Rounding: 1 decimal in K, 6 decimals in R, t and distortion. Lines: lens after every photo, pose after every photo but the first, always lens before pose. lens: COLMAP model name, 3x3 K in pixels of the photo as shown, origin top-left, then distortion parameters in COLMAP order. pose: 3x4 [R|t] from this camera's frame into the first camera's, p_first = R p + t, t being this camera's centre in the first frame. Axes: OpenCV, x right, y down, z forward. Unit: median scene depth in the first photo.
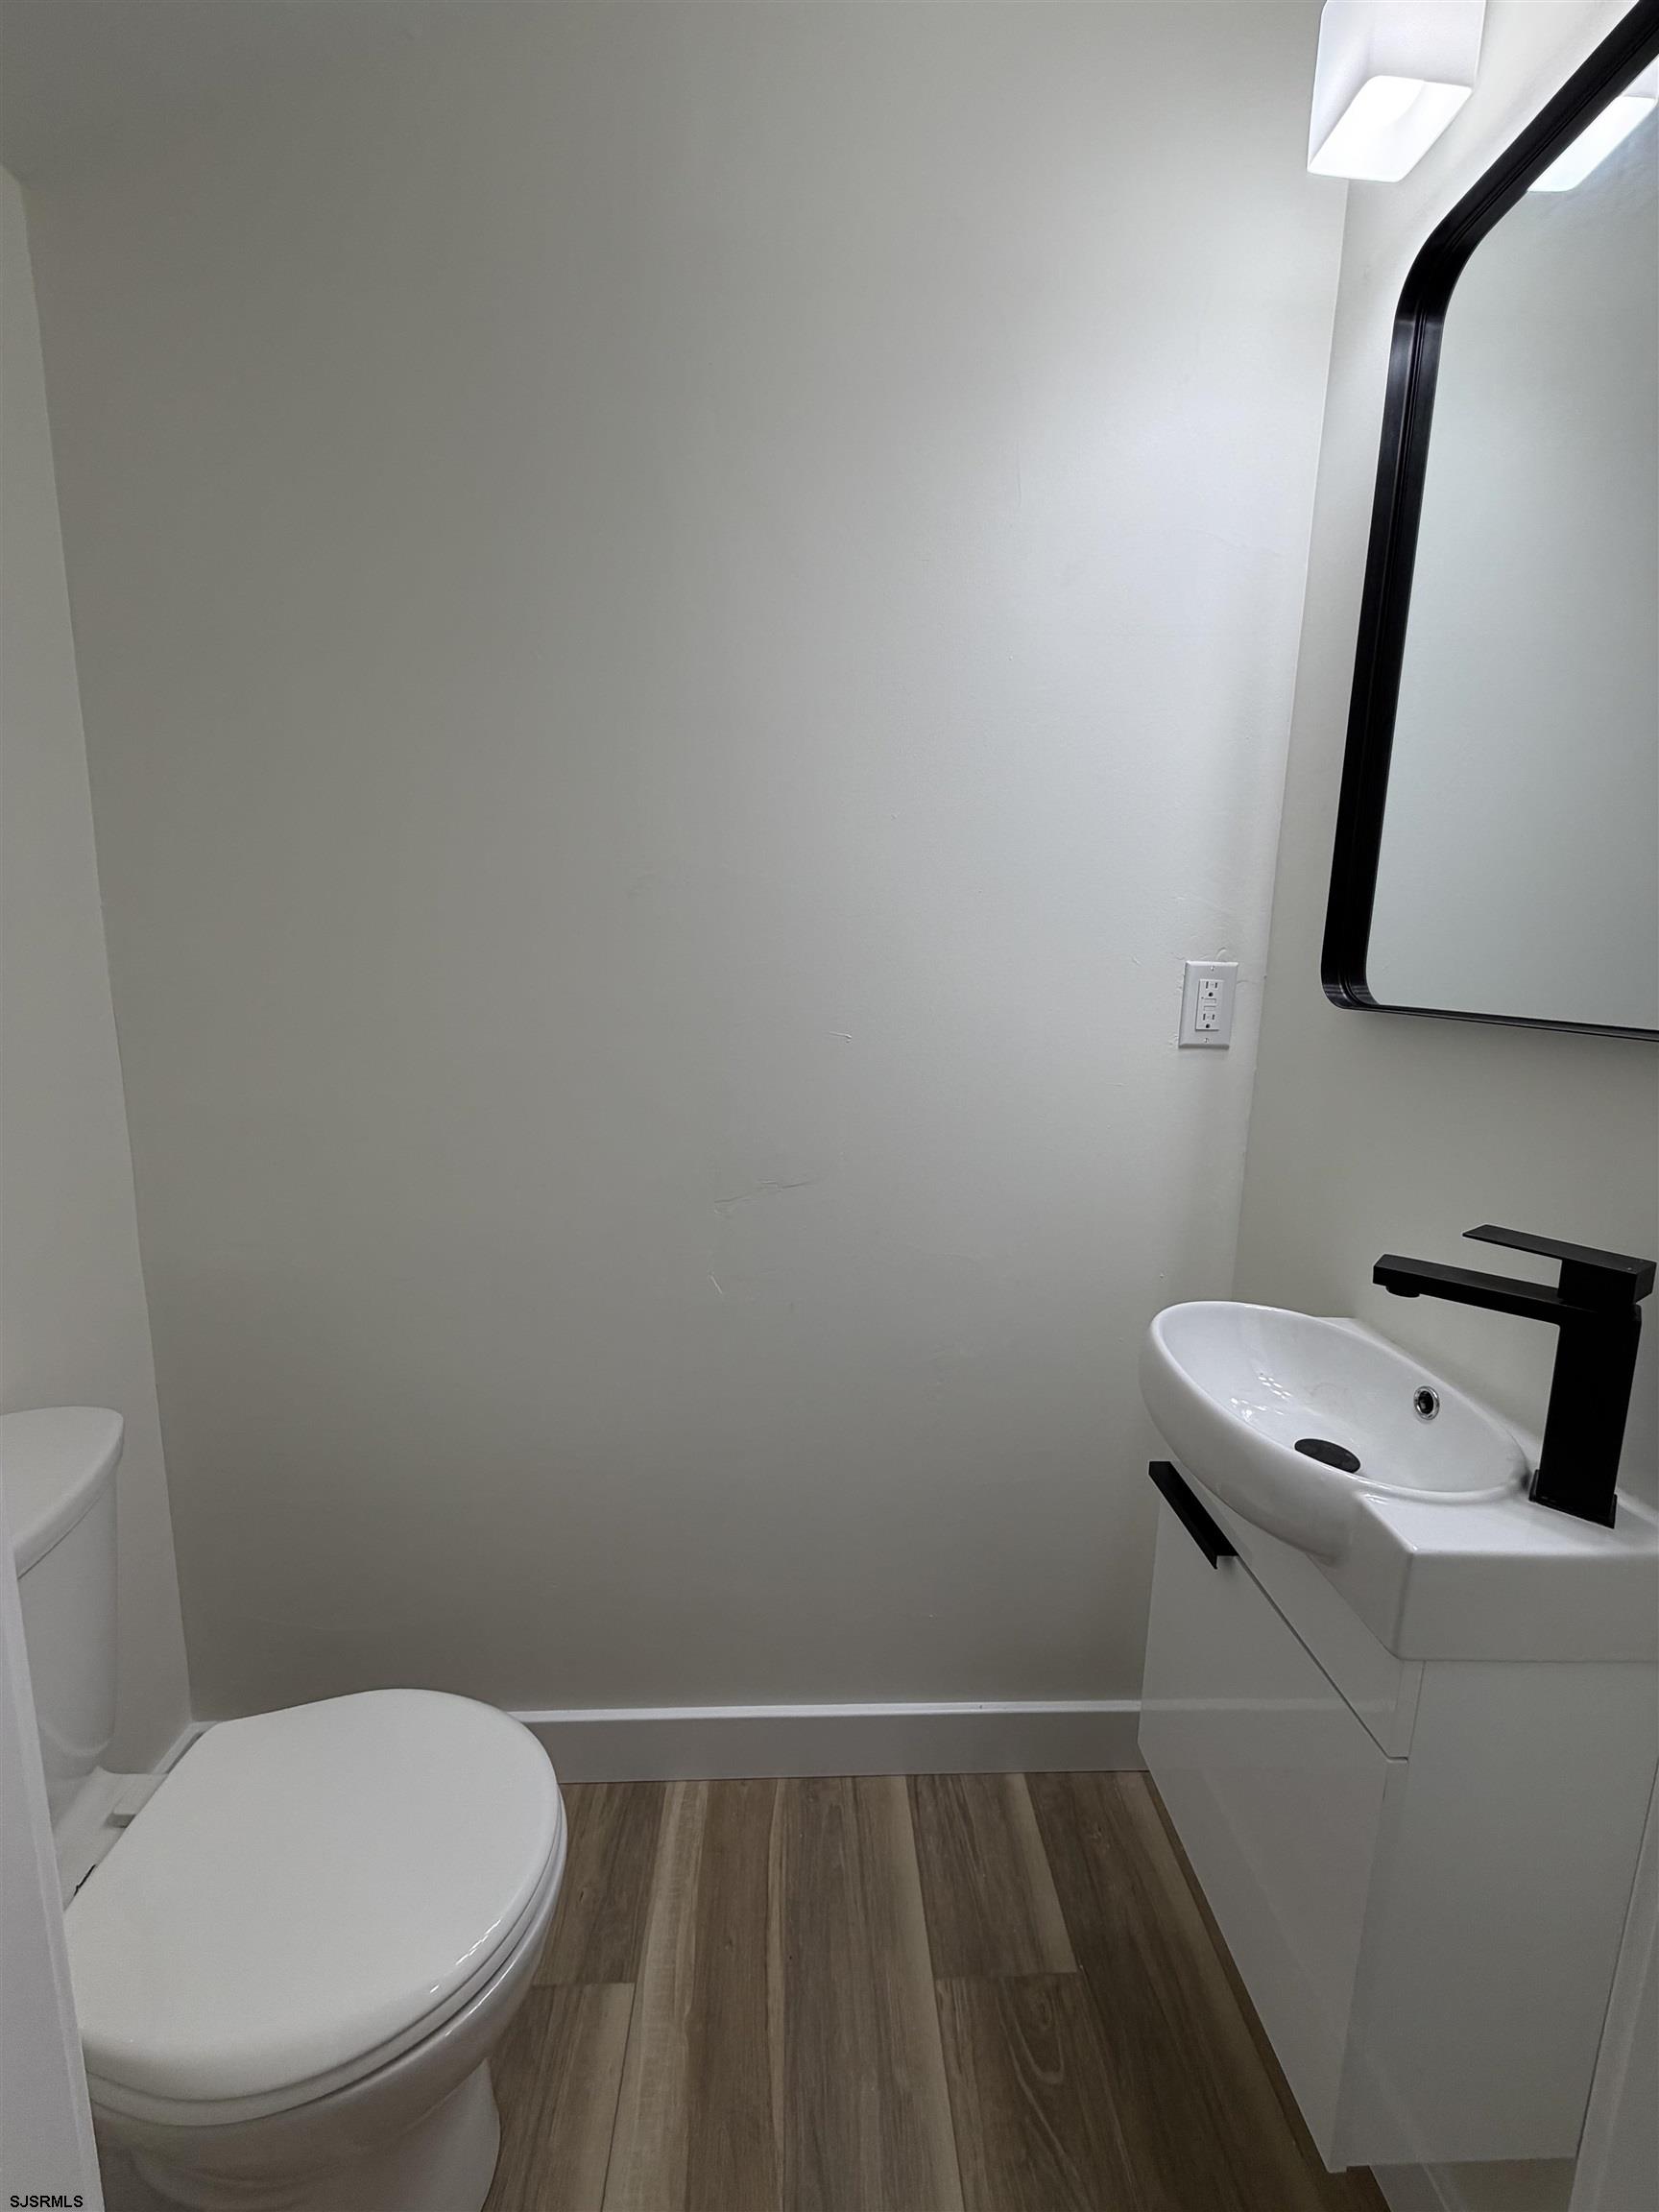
lens RADIAL K [[887.5, 0, 834.5], [0, 887.5, 1104.2], [0, 0, 1]] dist [0.001088, 0.000115]
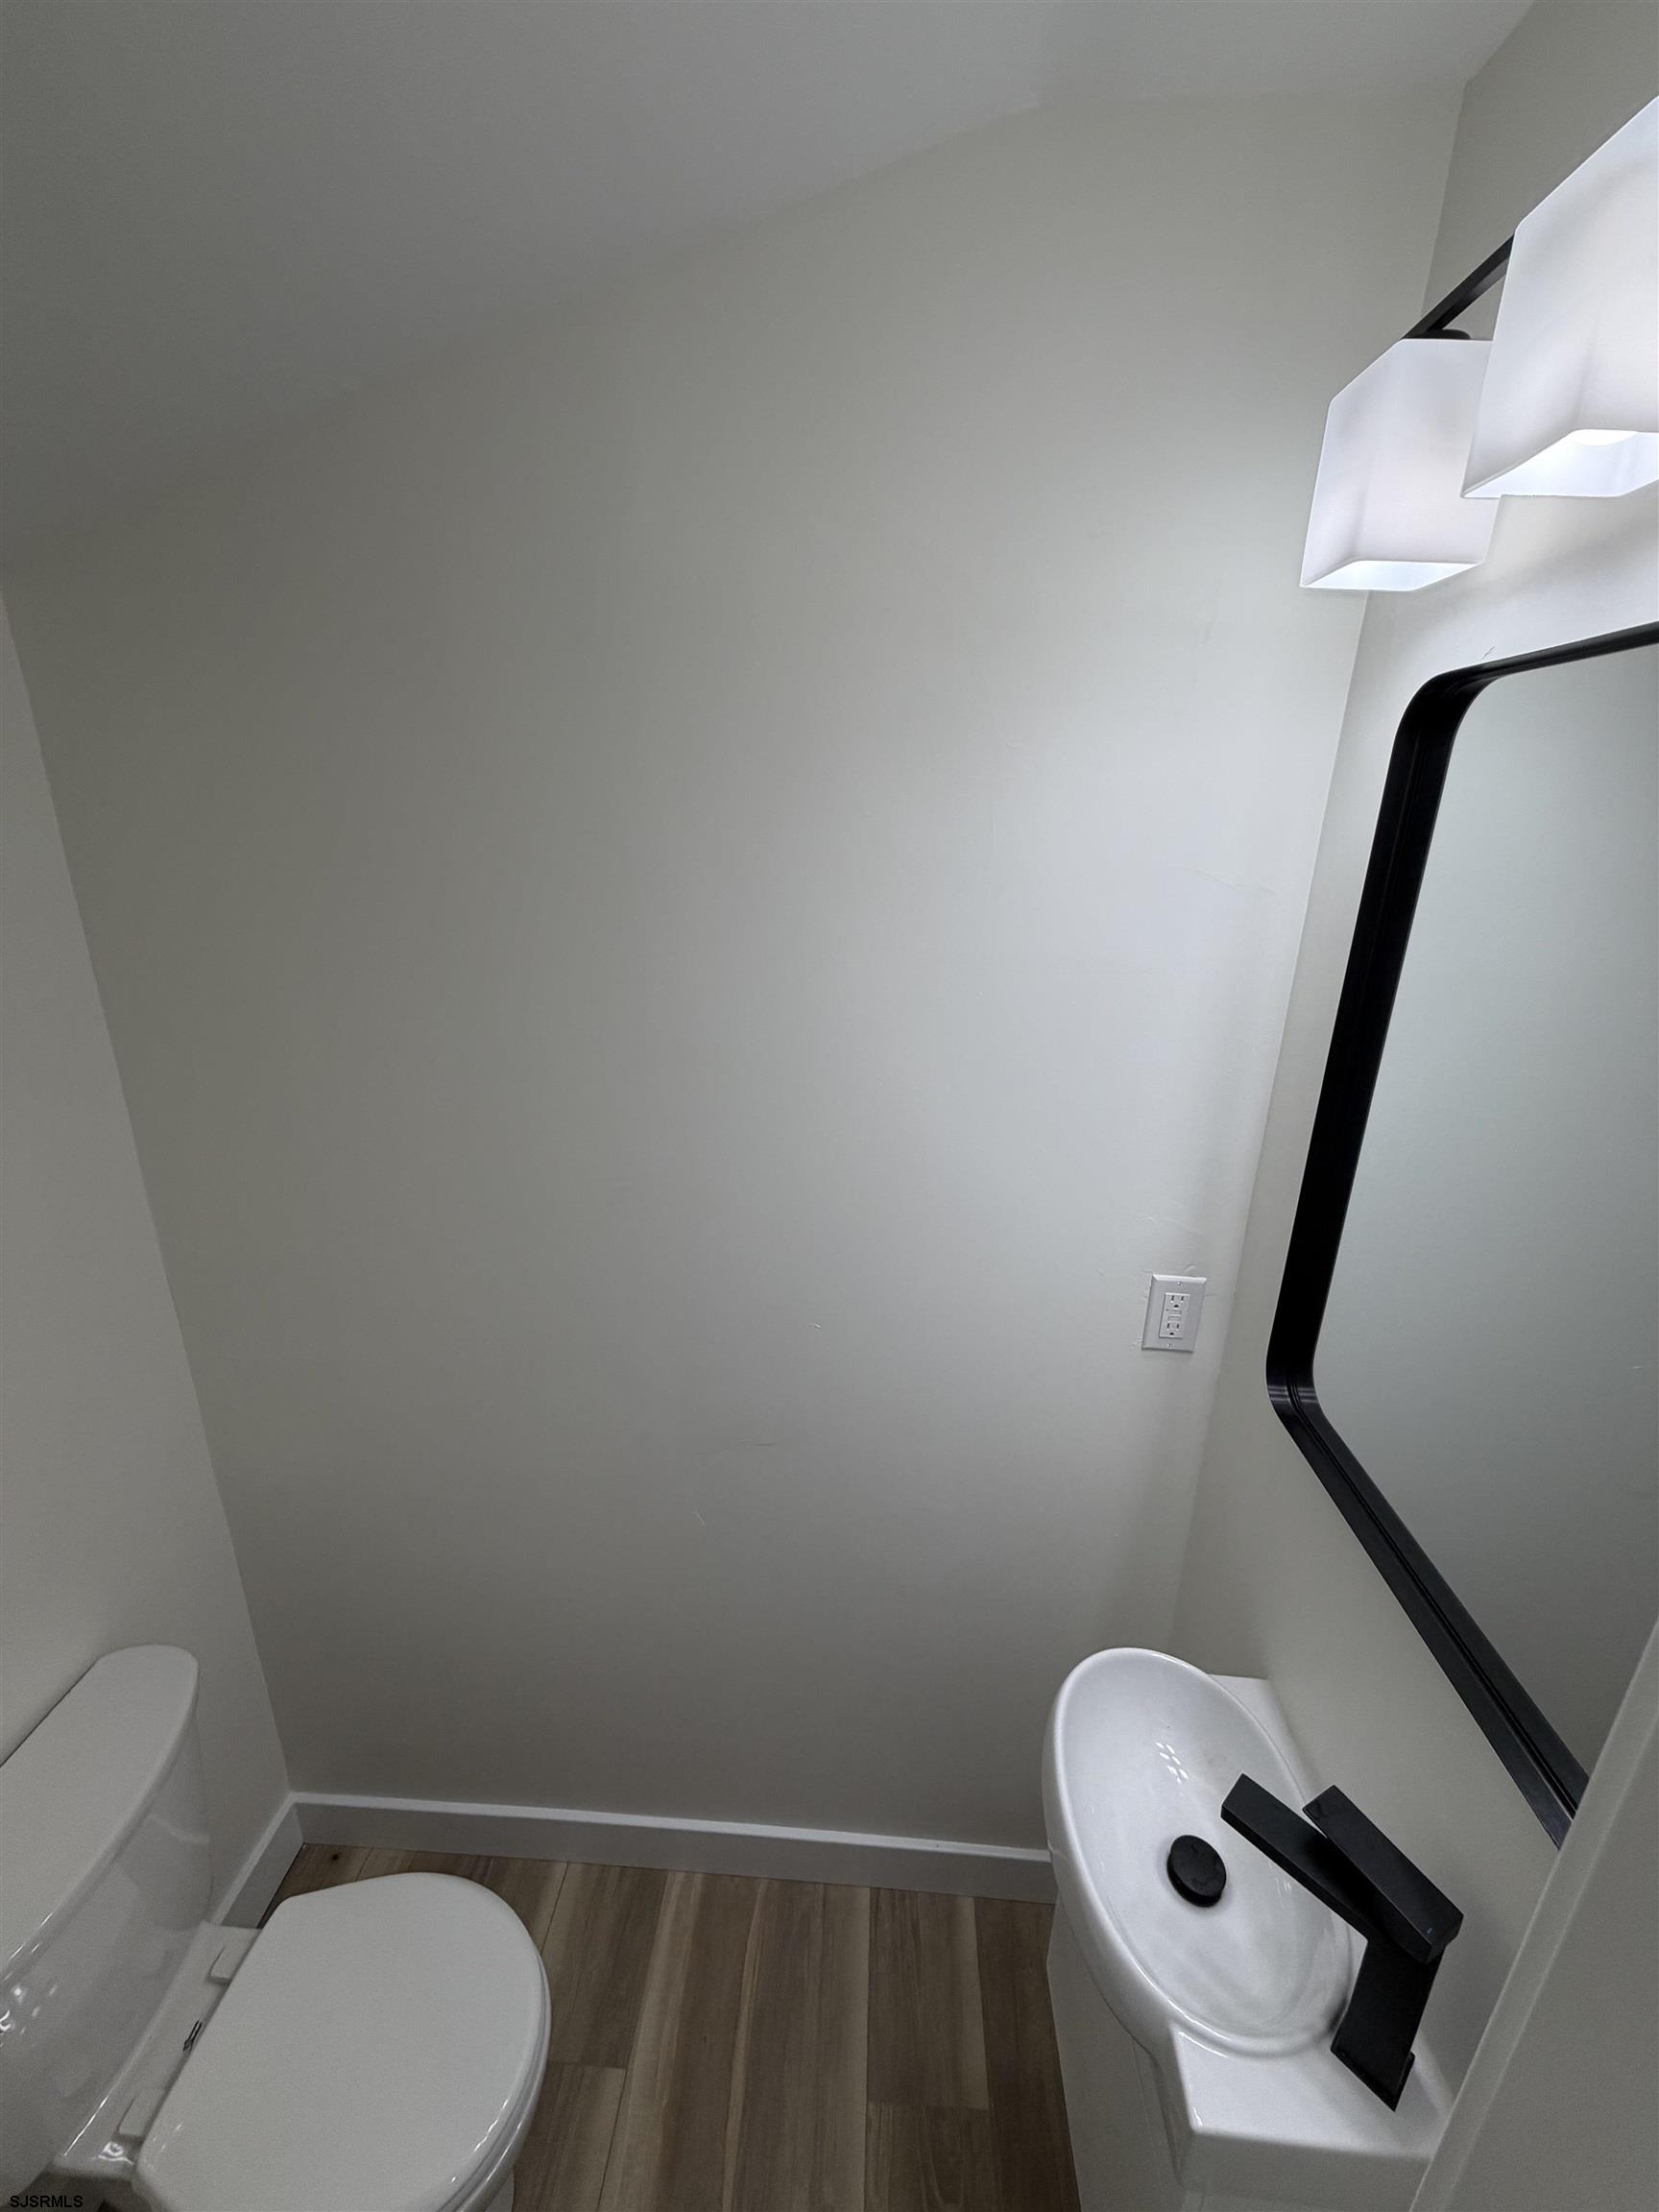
lens RADIAL K [[878.1, 0, 834.2], [0, 878.1, 1104.8], [0, 0, 1]] dist [0.001517, -0.000354]
pose [[0.994547, 0.036072, -0.097857, 0.128406], [-0.021888, 0.989578, 0.142321, -0.495742], [0.101970, -0.139403, 0.984971, 0.006508]]
